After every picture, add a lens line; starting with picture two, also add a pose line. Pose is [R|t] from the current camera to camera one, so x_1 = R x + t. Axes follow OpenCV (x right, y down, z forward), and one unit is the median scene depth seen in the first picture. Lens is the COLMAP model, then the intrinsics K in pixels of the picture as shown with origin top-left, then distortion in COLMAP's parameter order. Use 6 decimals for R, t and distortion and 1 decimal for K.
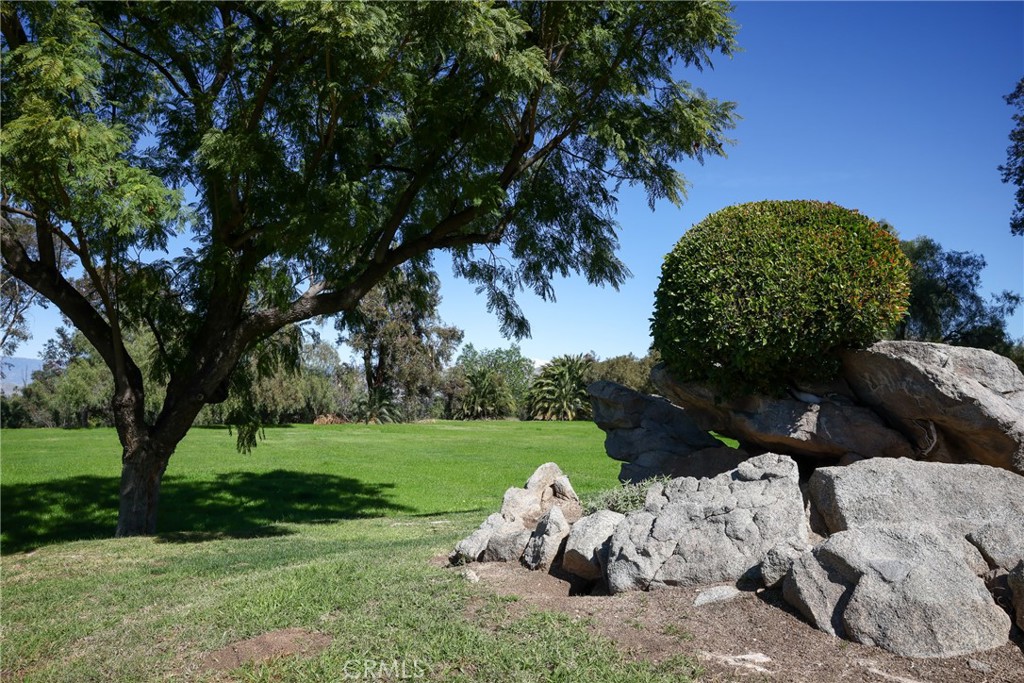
lens RADIAL K [[744.1, 0, 540.9], [0, 744.1, 343.2], [0, 0, 1]] dist [-0.079085, 0.004500]
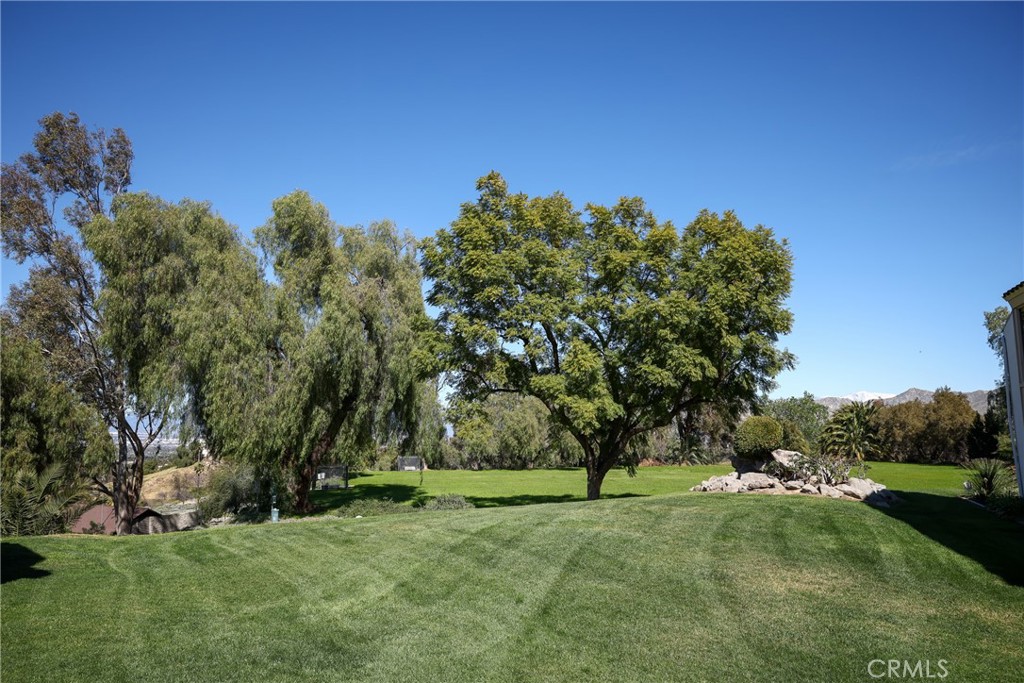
lens RADIAL K [[744.1, 0, 540.9], [0, 744.1, 343.2], [0, 0, 1]] dist [-0.079085, 0.004500]
pose [[0.914440, -0.063273, -0.399744, 0.060762], [0.041142, 0.997120, -0.063714, -0.026323], [0.402624, 0.041816, 0.914410, -0.238129]]
